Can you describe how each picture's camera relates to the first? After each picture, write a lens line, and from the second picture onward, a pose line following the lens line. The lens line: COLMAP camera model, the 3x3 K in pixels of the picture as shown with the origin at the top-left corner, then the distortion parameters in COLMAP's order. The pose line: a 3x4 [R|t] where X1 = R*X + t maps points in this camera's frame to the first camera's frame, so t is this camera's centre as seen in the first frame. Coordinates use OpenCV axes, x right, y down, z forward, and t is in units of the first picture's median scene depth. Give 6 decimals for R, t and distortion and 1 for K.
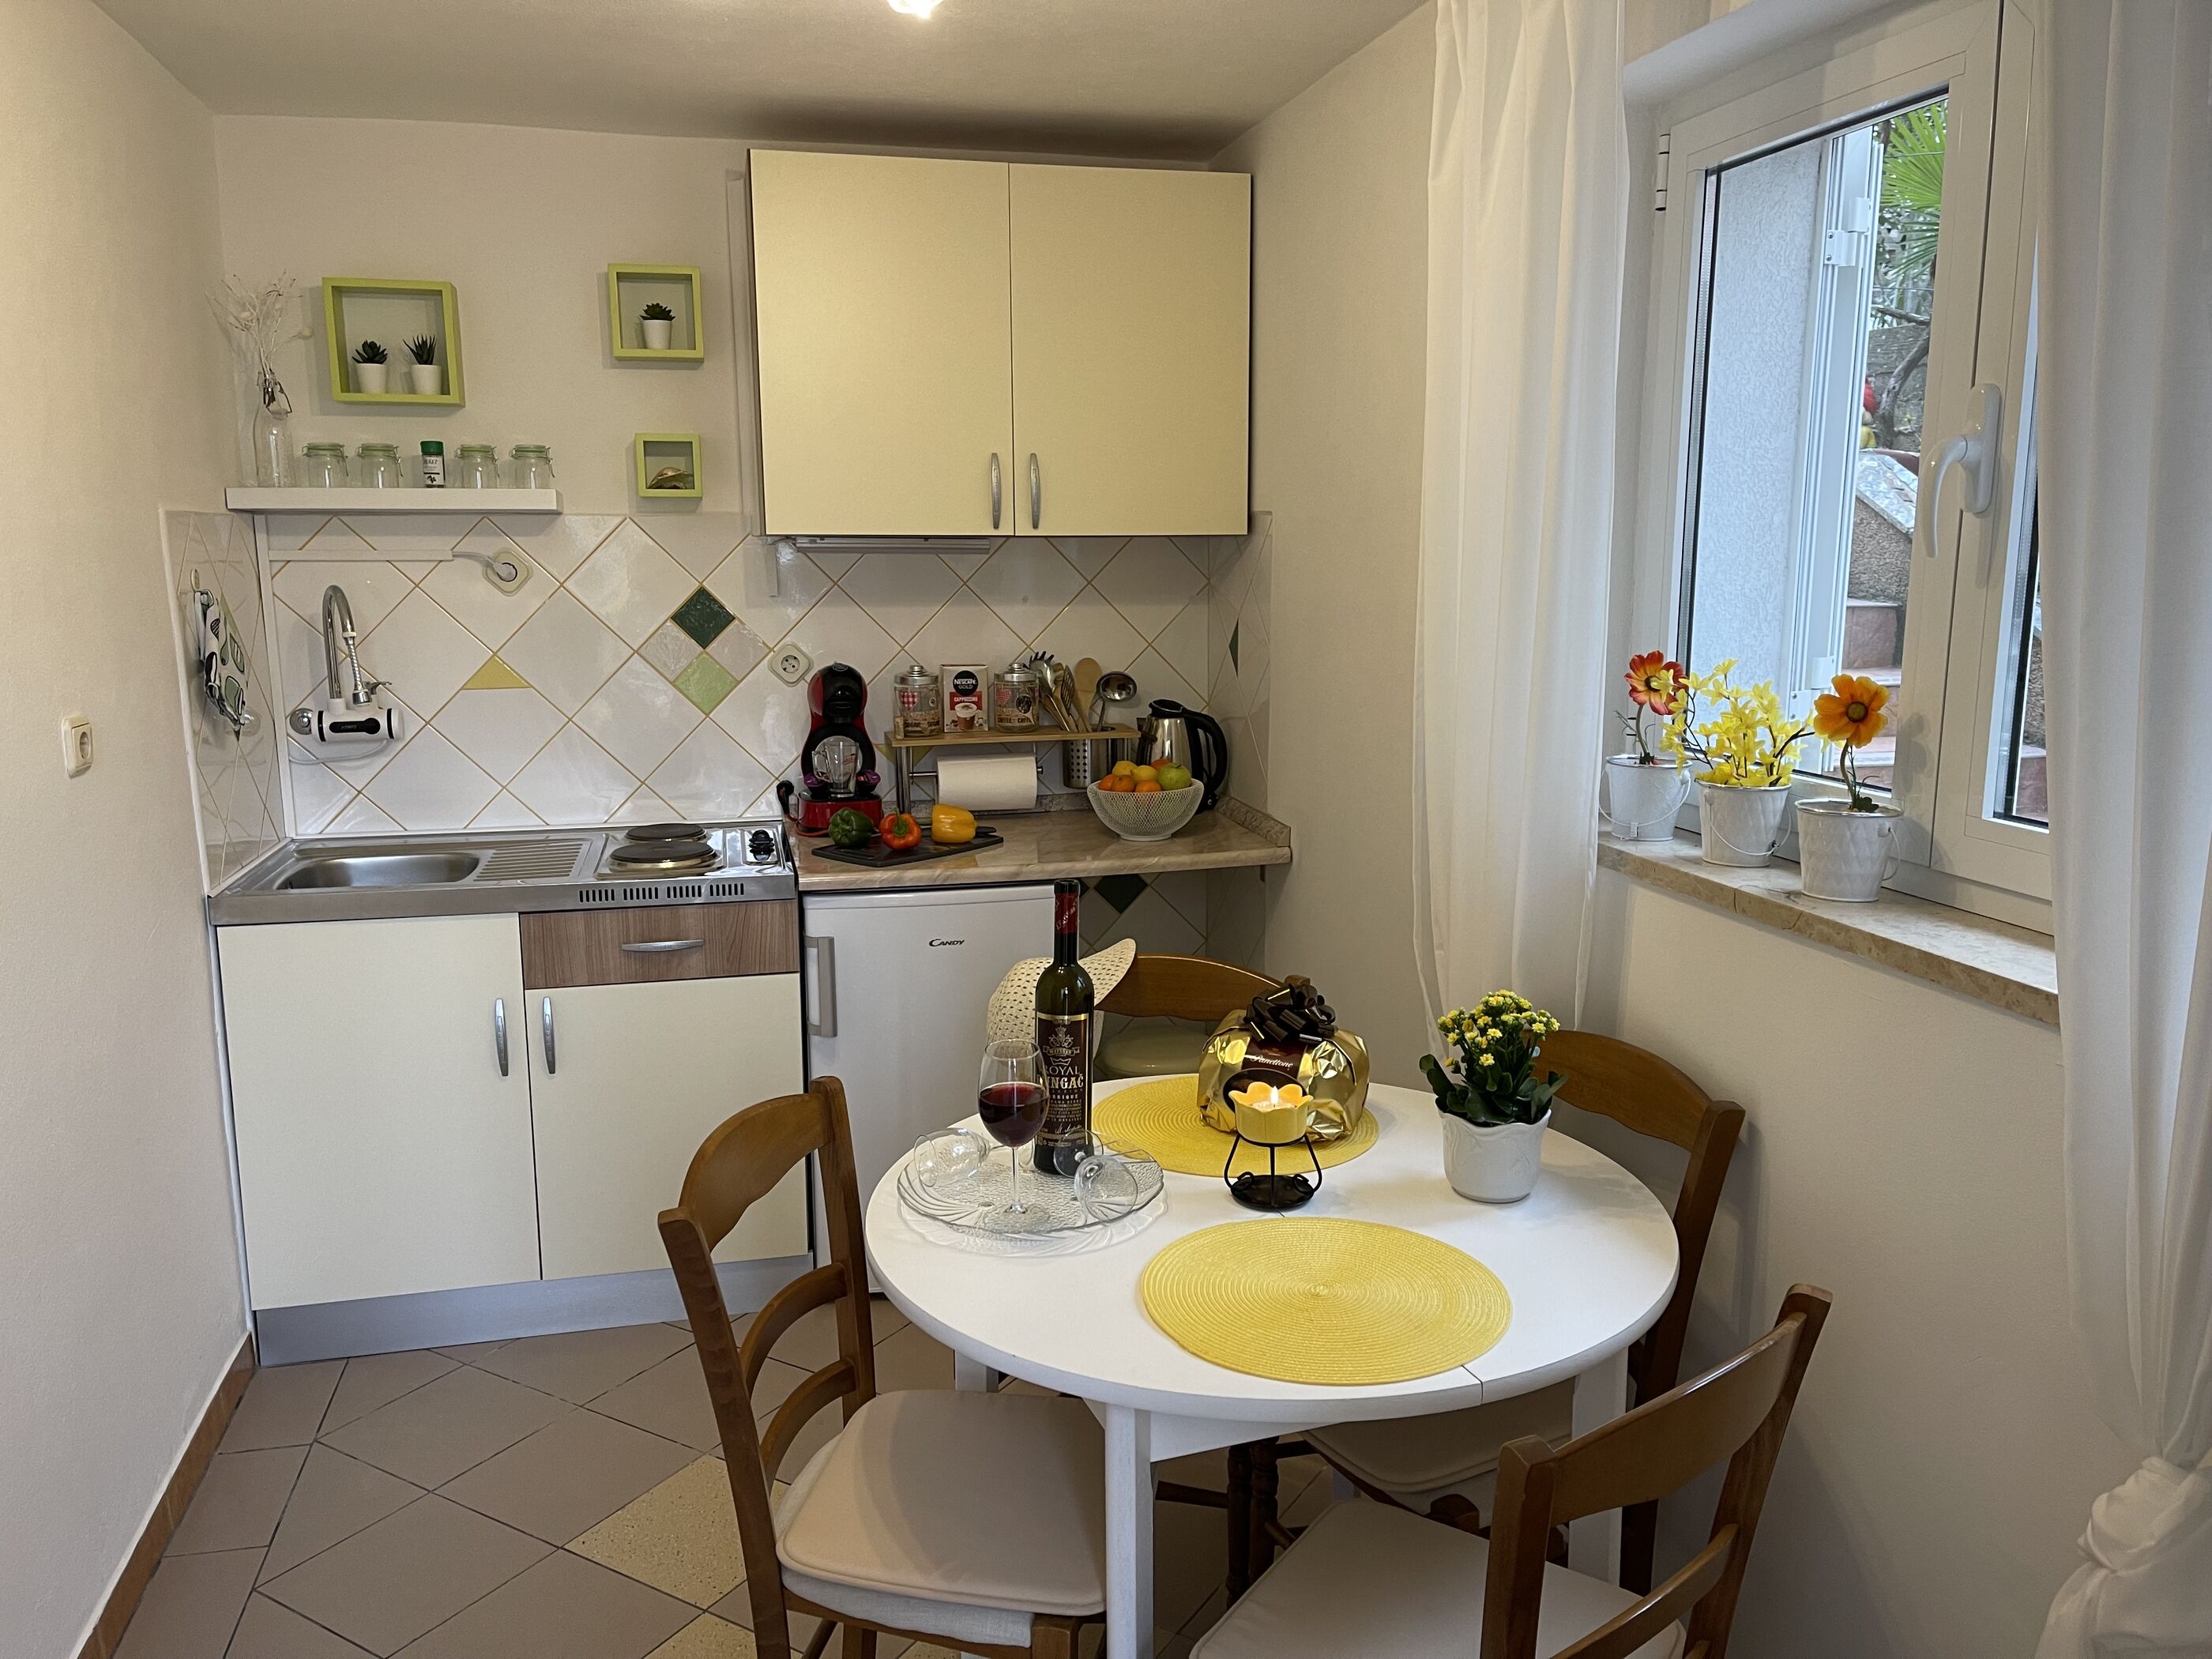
lens RADIAL K [[1659.0, 0, 1101.5], [0, 1659.0, 829.7], [0, 0, 1]] dist [0.107520, -0.144060]
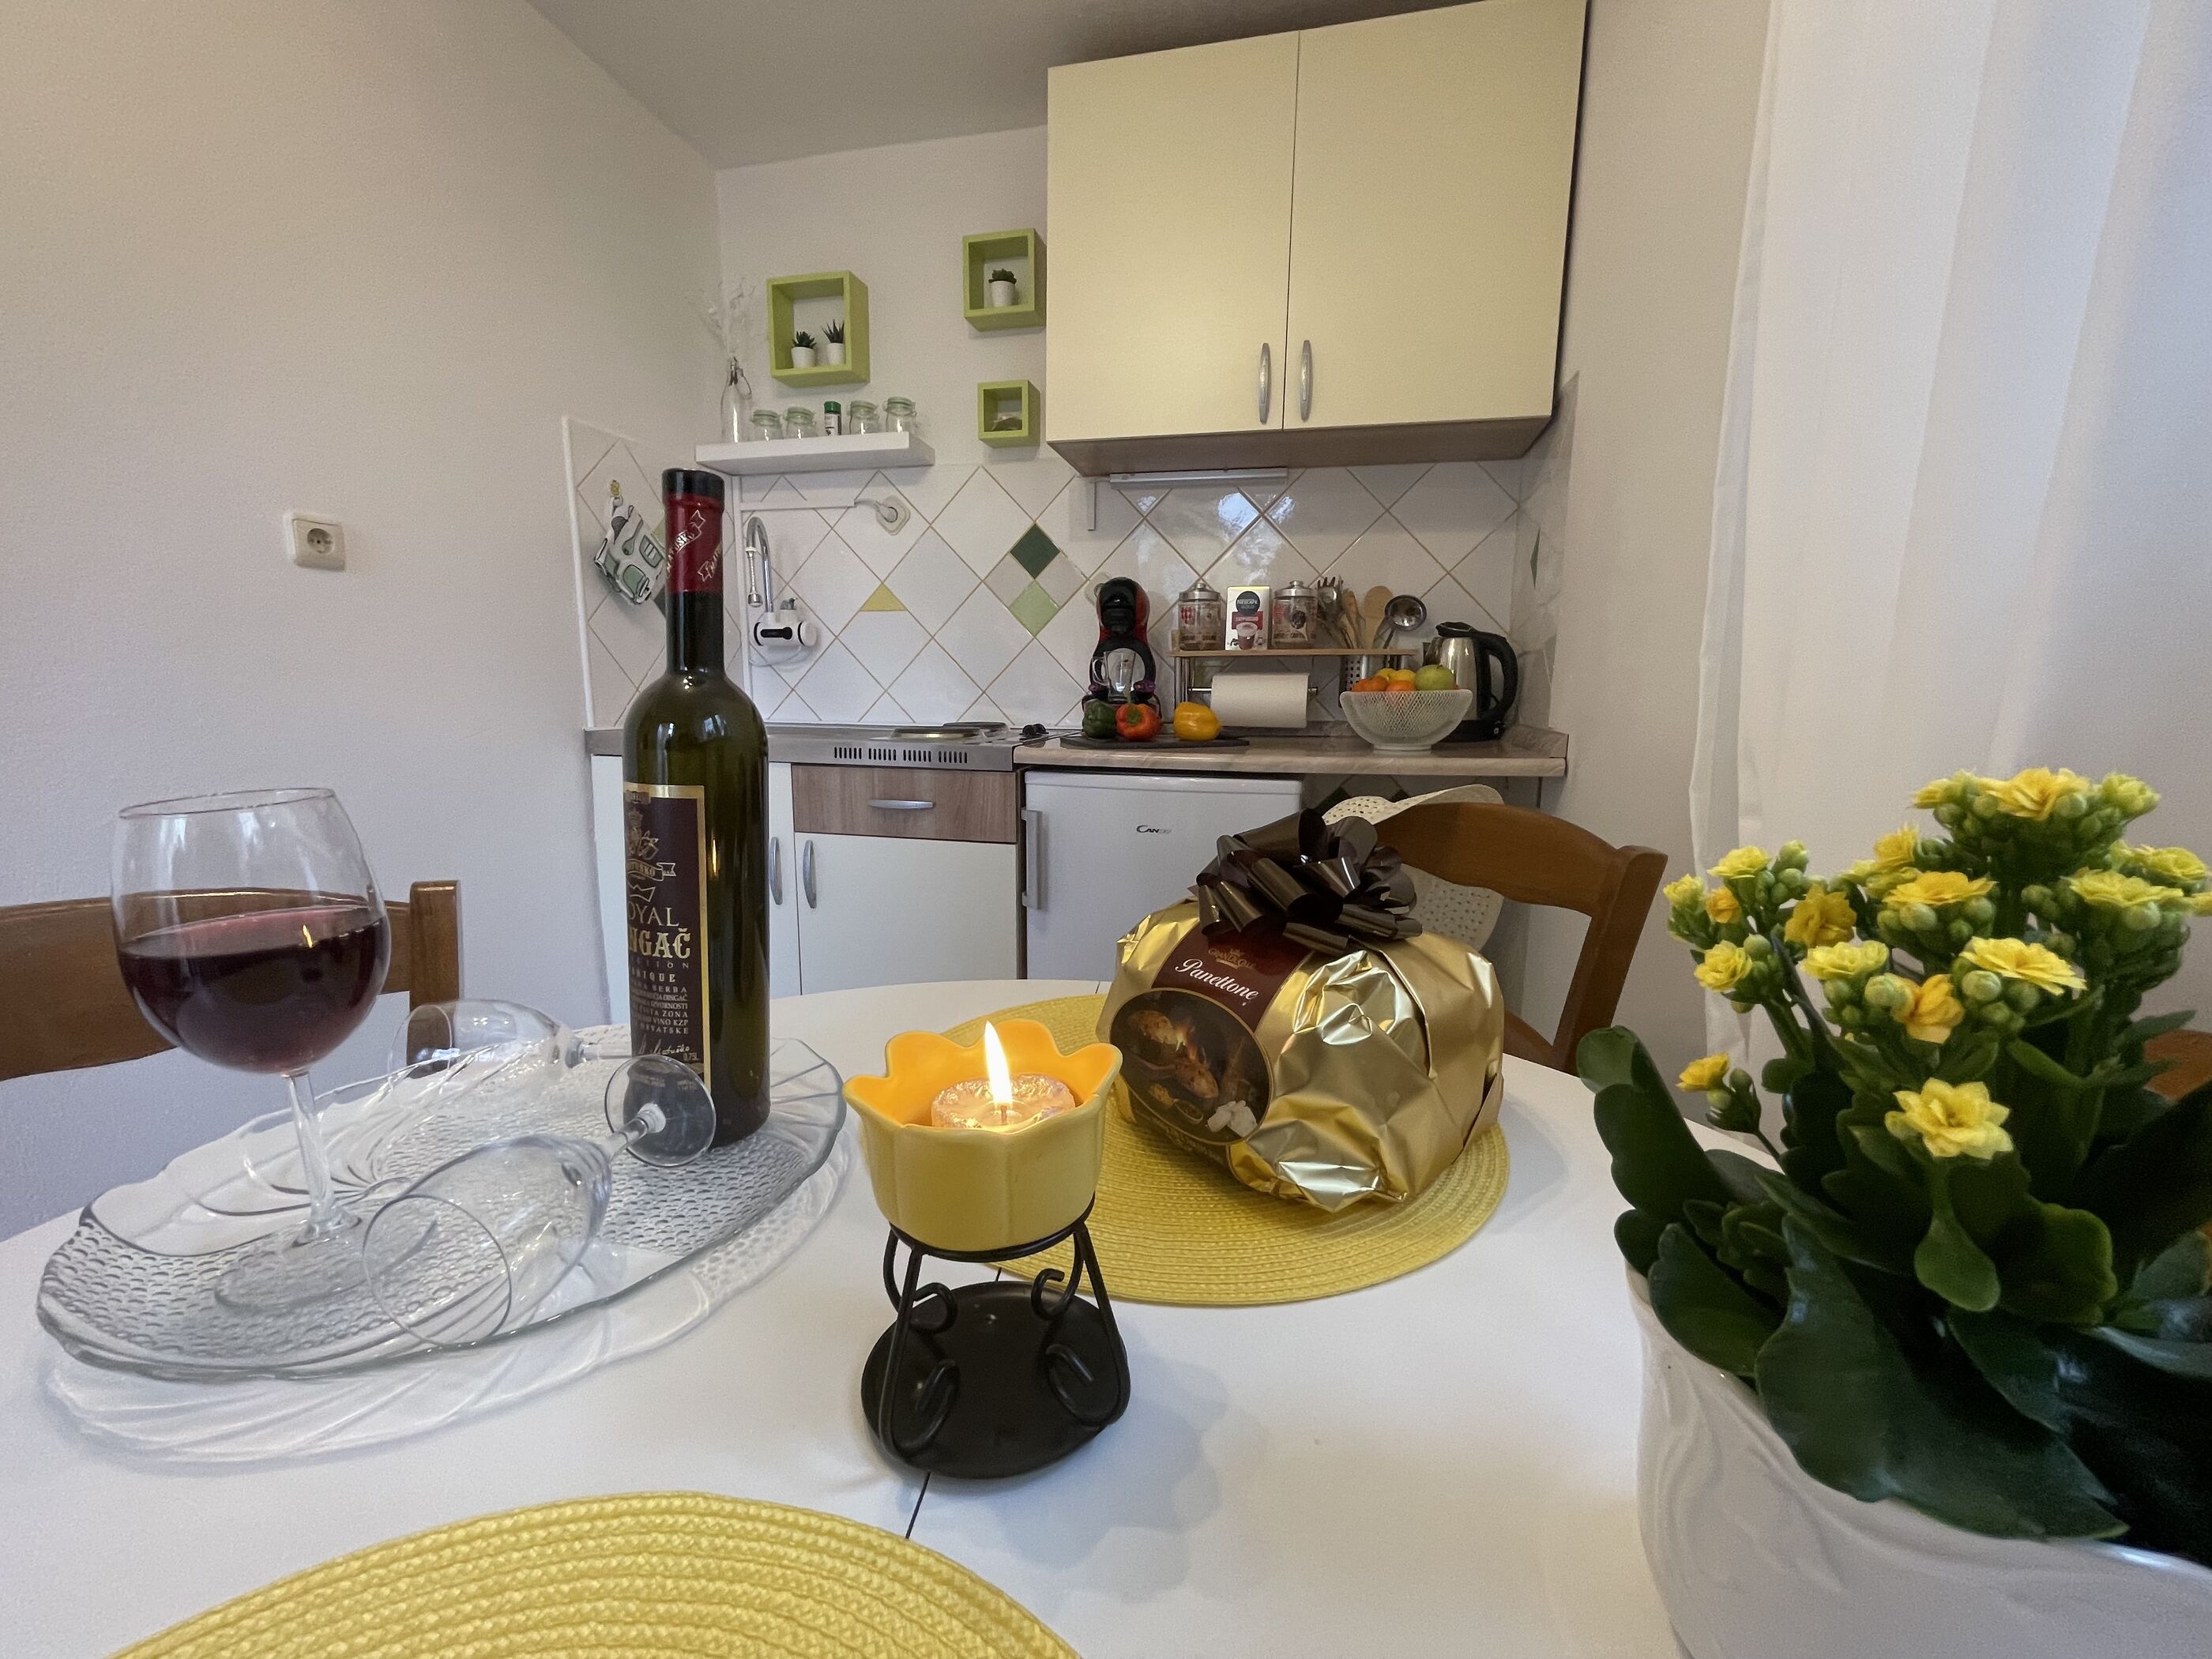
lens RADIAL K [[895.9, 0, 1107.6], [0, 895.9, 835.5], [0, 0, 1]] dist [-0.001272, -0.000061]
pose [[0.894522, 0.087838, -0.438308, 0.109319], [-0.092776, 0.995635, 0.010185, 0.066247], [0.437290, 0.031554, 0.898767, 0.500661]]
